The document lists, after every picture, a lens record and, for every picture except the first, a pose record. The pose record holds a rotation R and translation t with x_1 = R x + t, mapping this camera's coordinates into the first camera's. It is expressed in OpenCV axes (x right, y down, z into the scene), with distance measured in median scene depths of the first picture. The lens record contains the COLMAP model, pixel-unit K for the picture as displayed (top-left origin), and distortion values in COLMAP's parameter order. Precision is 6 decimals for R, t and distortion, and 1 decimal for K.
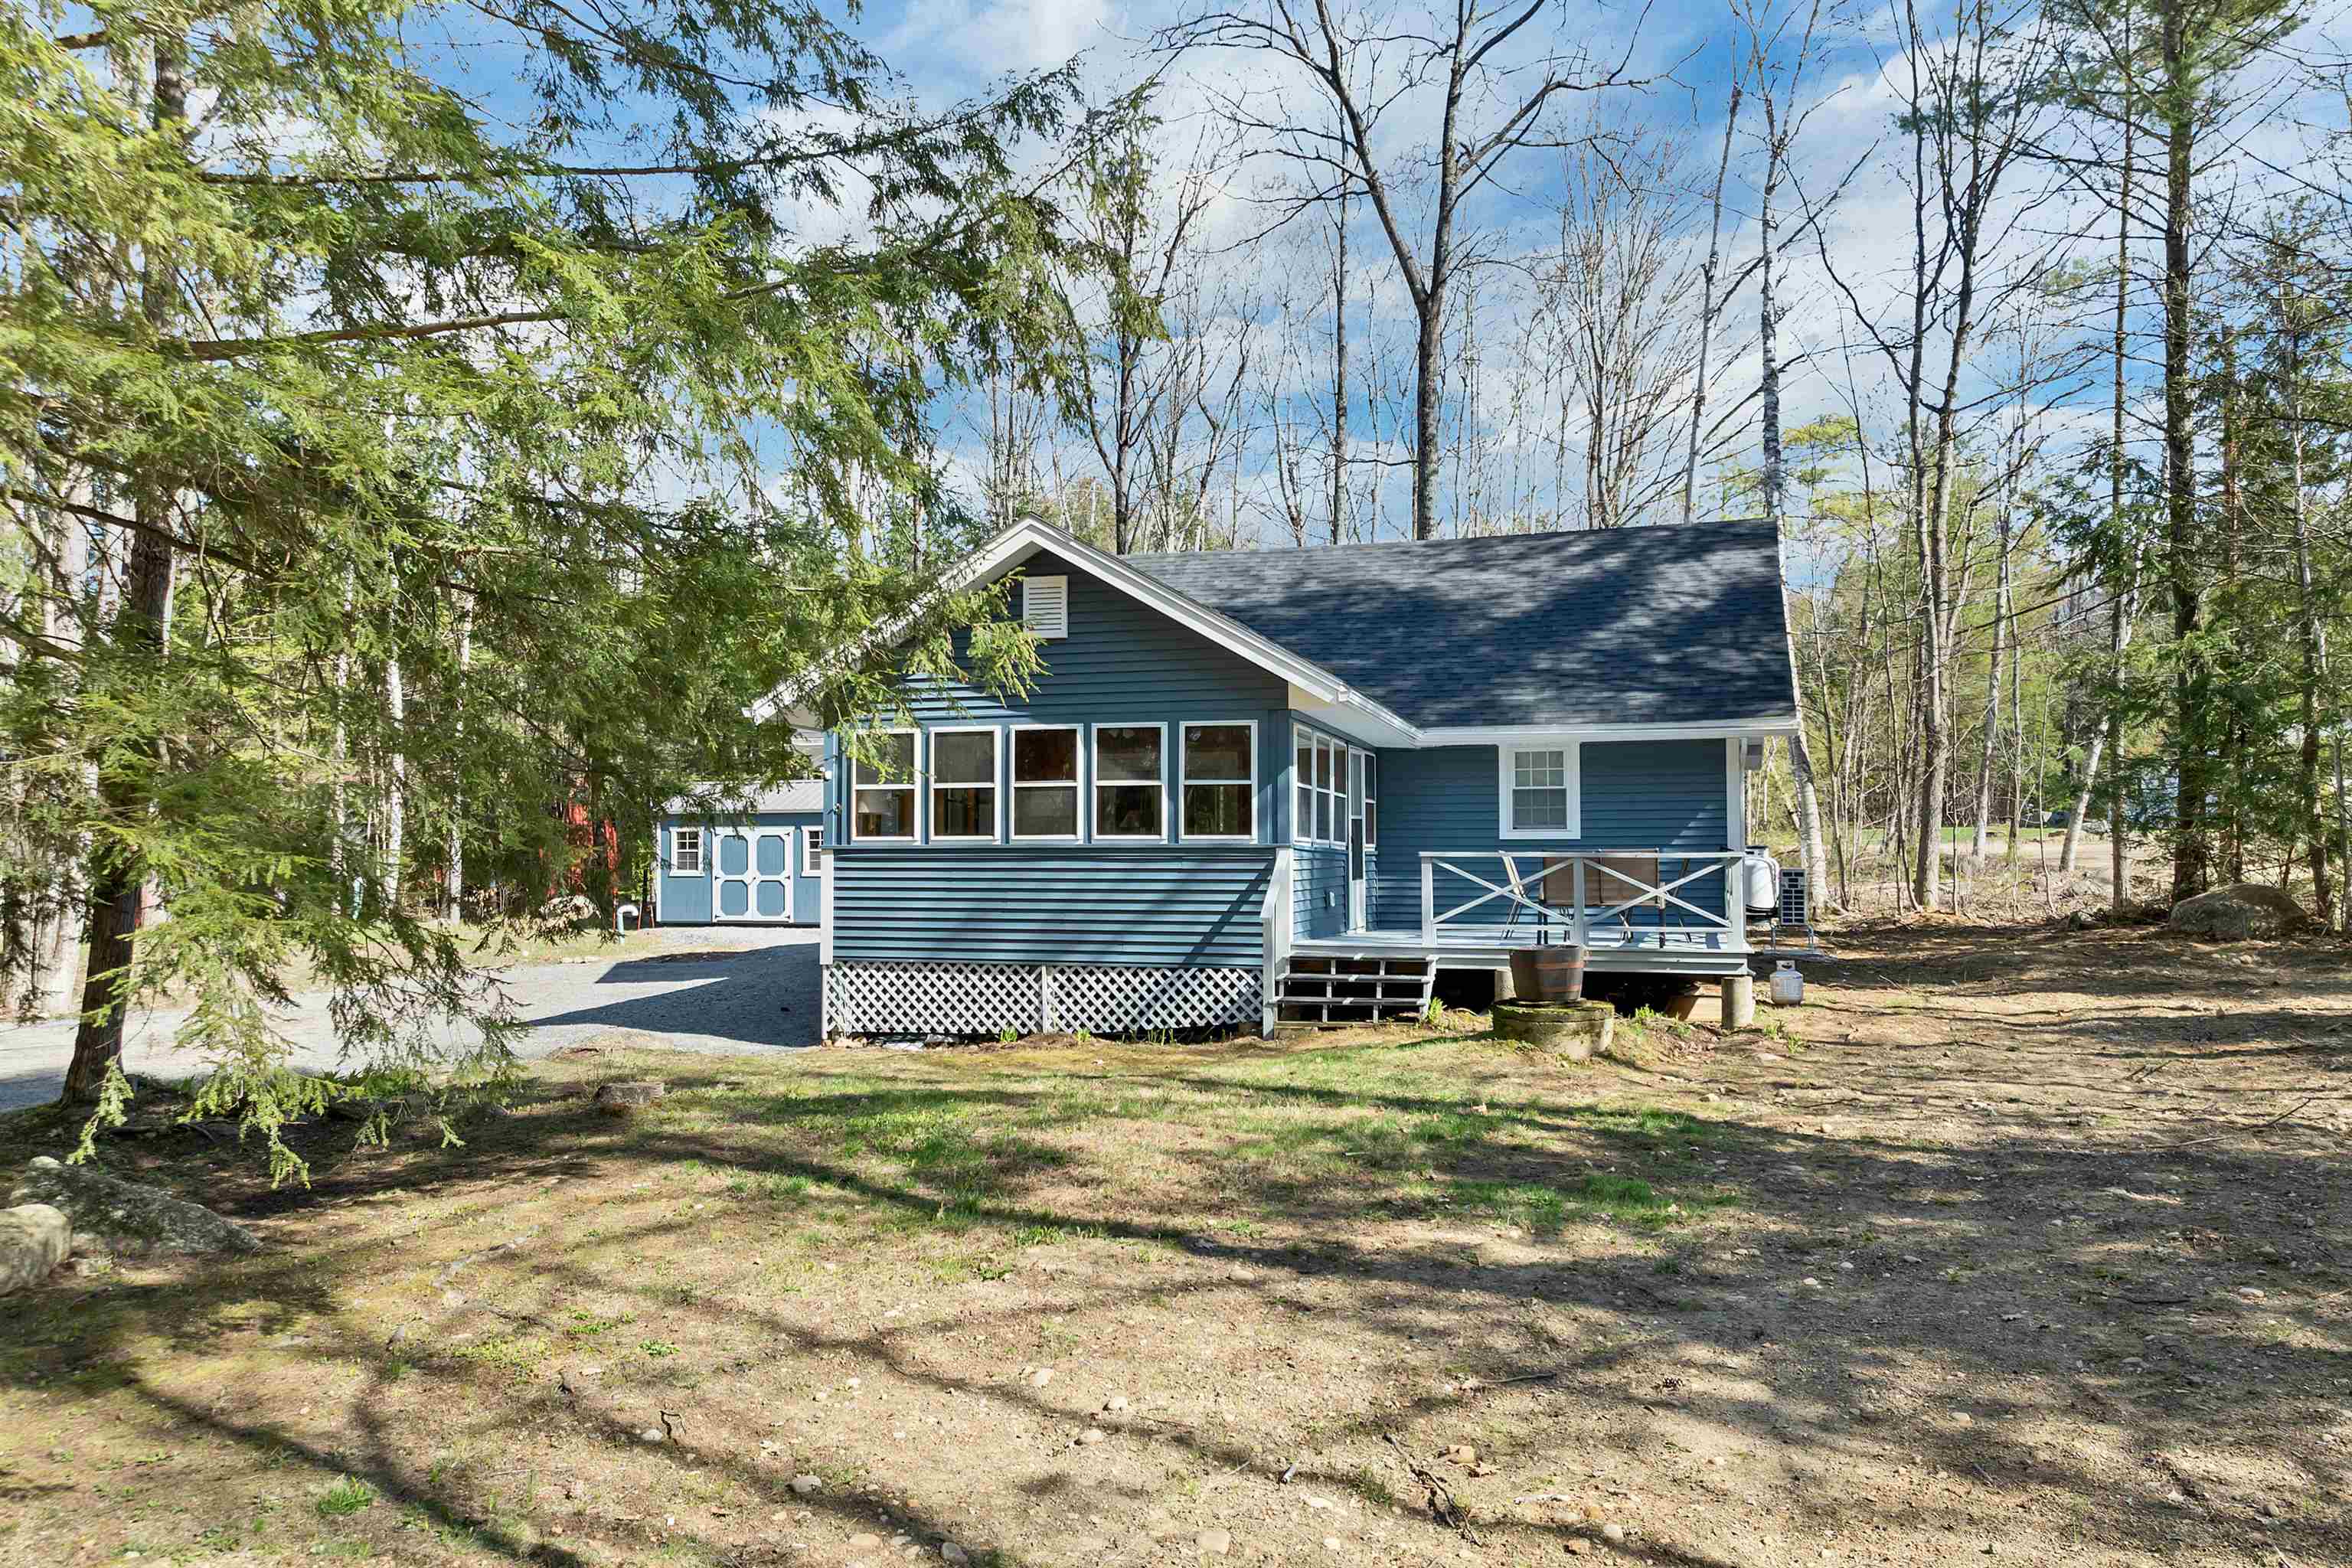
lens RADIAL K [[1682.4, 0, 1153.8], [0, 1682.4, 798.6], [0, 0, 1]] dist [0.000762, -0.004317]
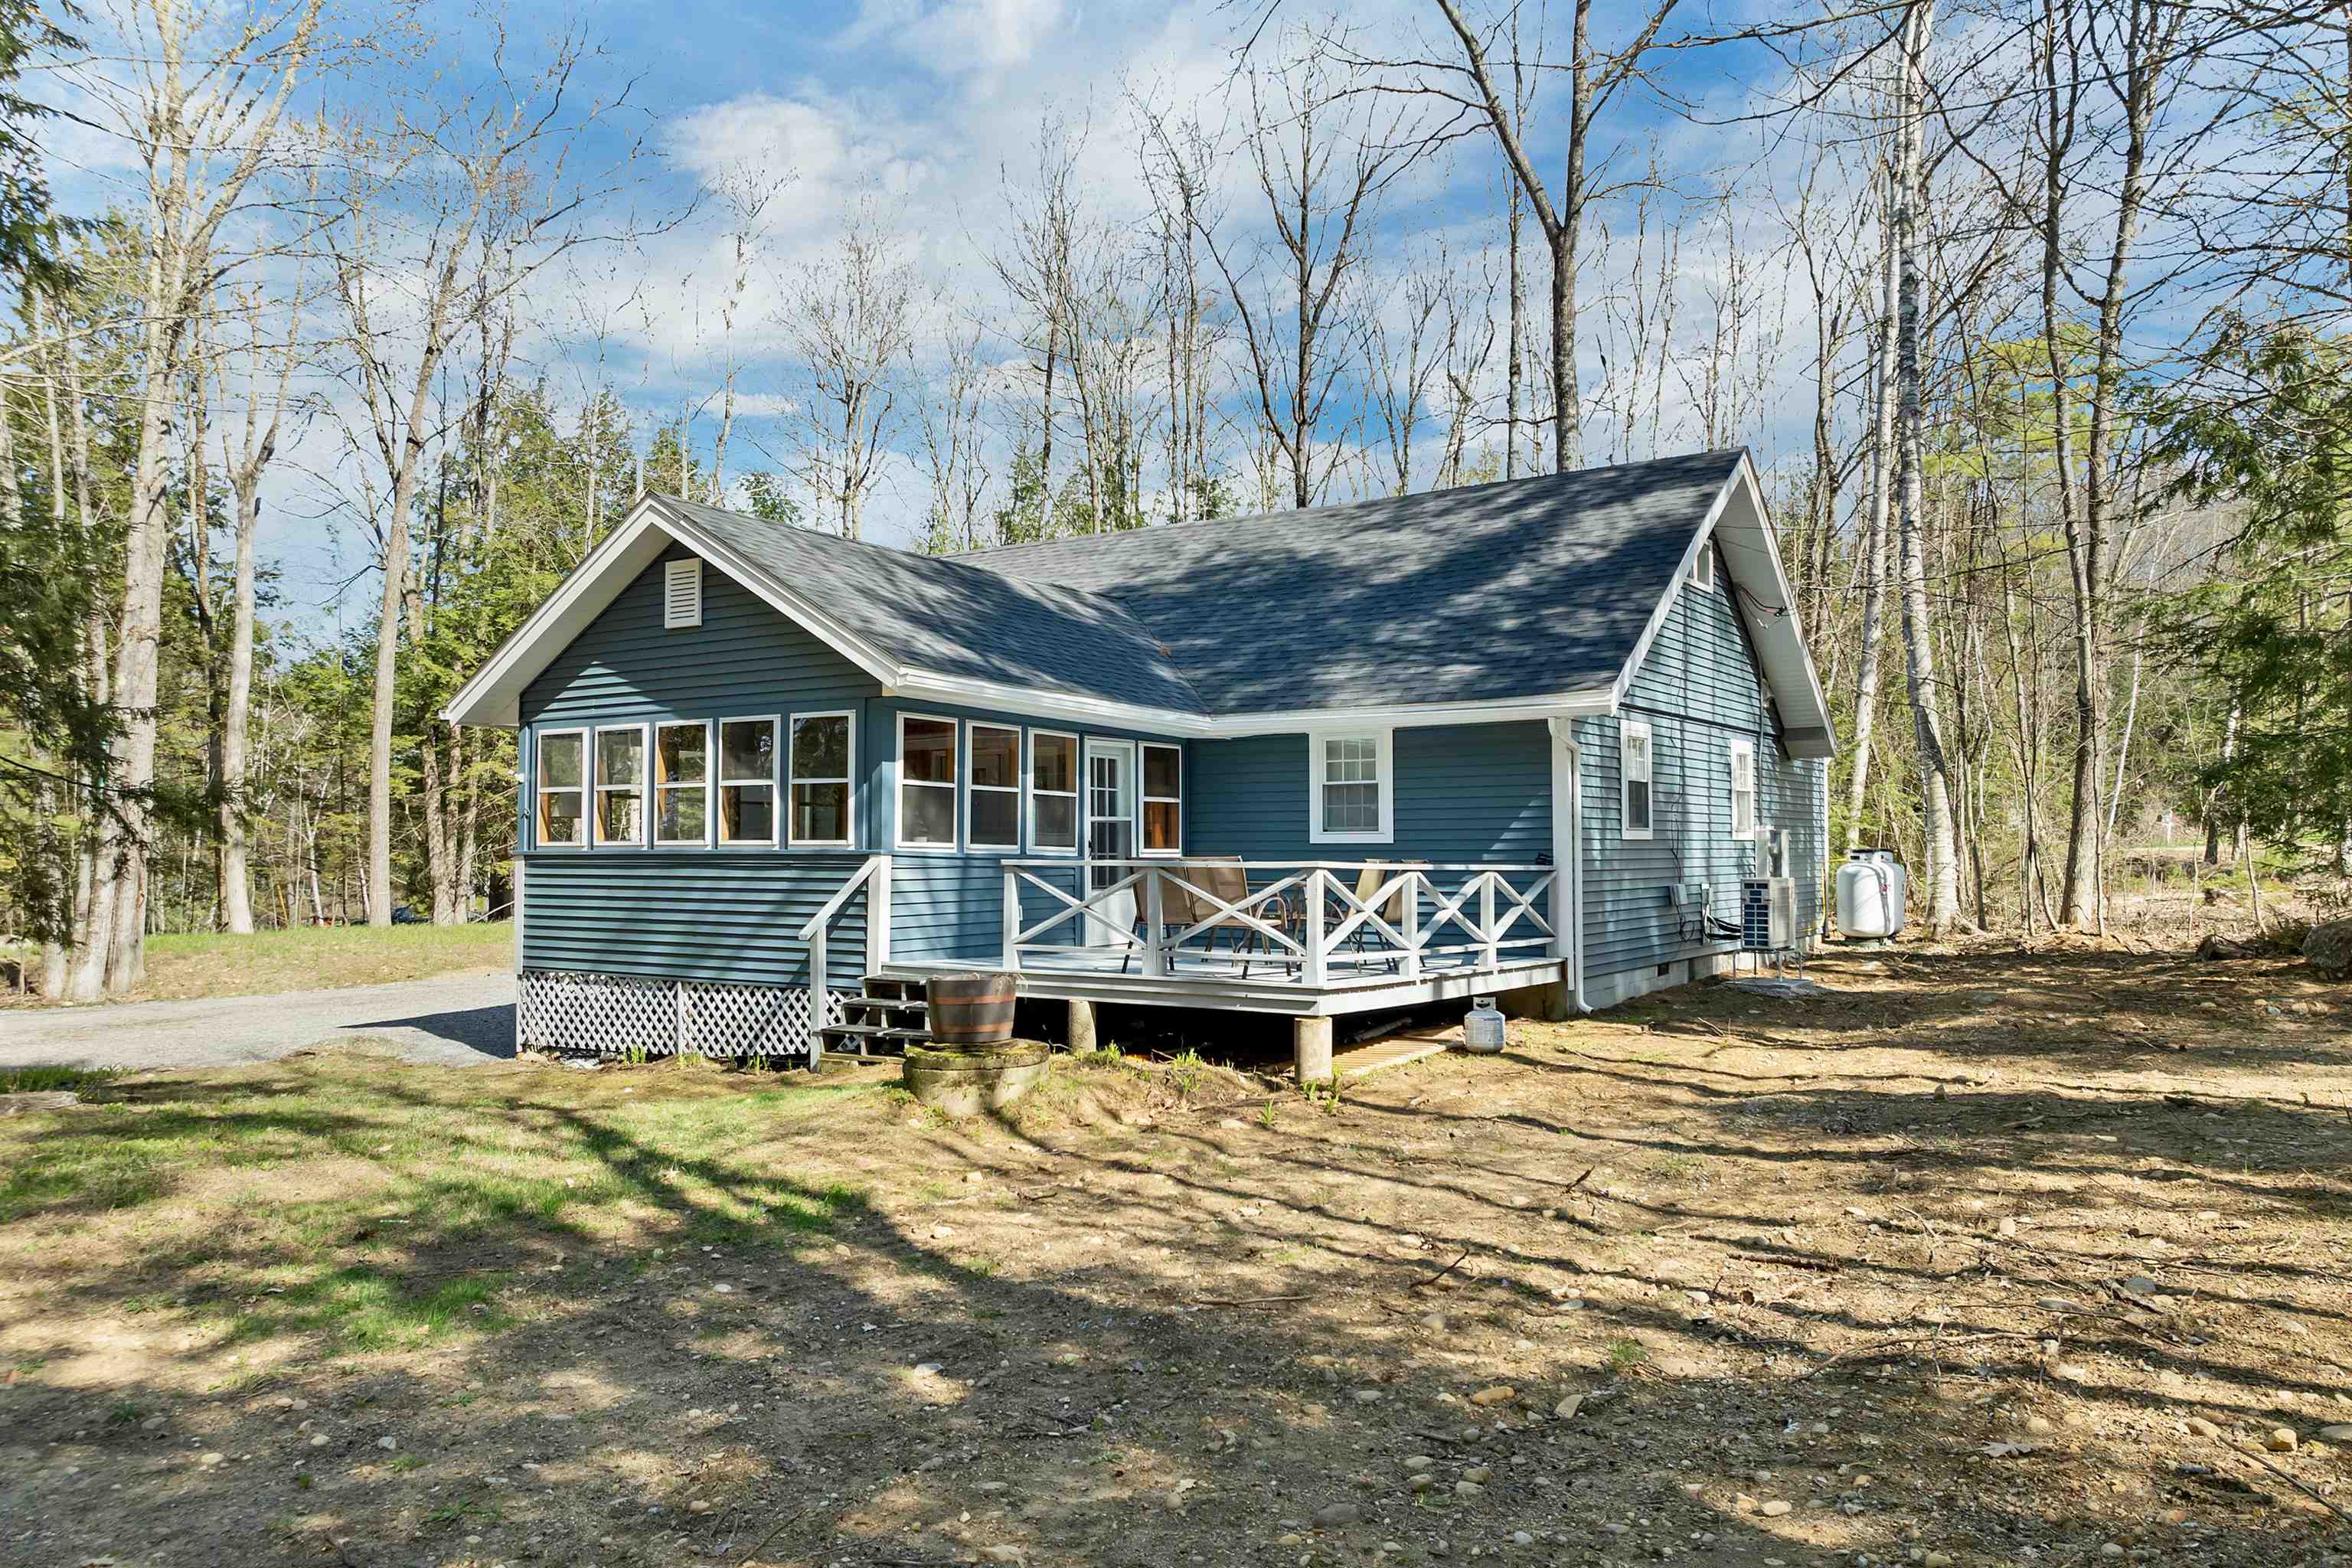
lens RADIAL K [[1682.4, 0, 1177.8], [0, 1682.4, 780.4], [0, 0, 1]] dist [0.000762, -0.004317]
pose [[0.958273, -0.011447, -0.285624, 0.457756], [0.008269, 0.999890, -0.012329, 0.002662], [0.285734, 0.009453, 0.958262, 0.193560]]
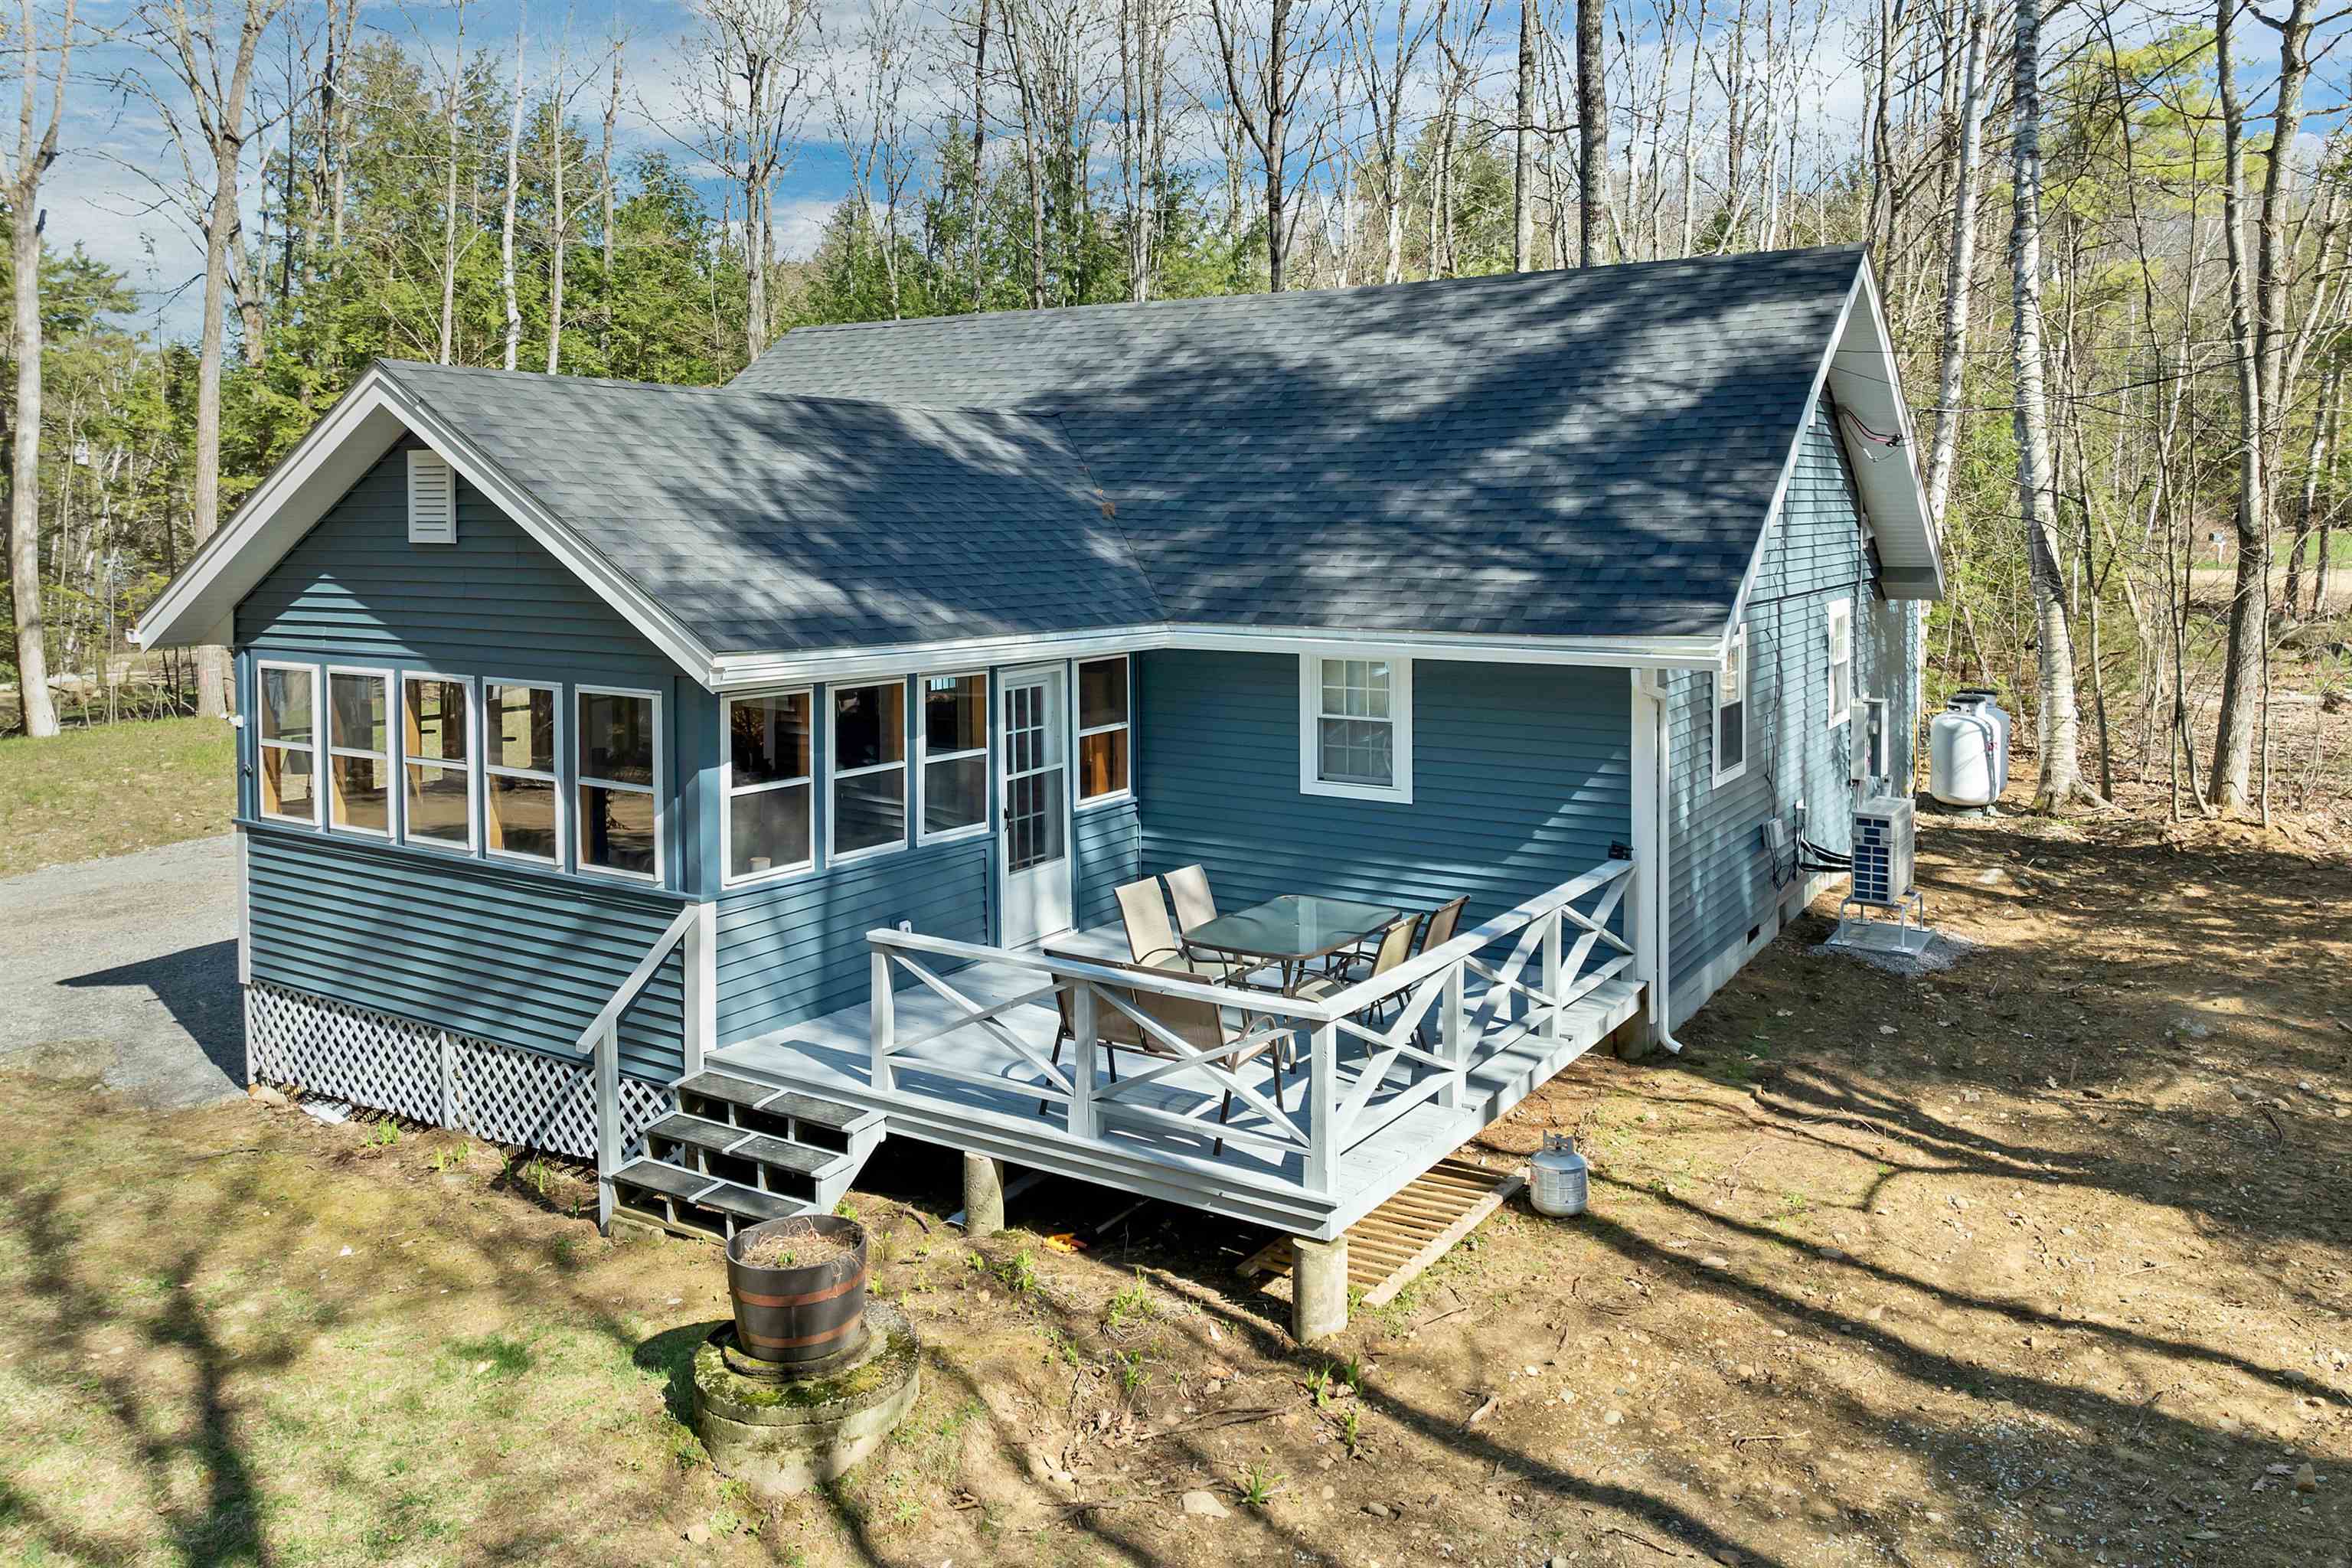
lens RADIAL K [[1750.1, 0, 1183.1], [0, 1750.1, 544.1], [0, 0, 1]] dist [-0.031187, 0.030088]
pose [[0.965251, 0.002201, -0.261315, 0.399676], [0.013059, 0.998309, 0.056644, -0.129985], [0.260998, -0.058088, 0.963590, 0.415743]]
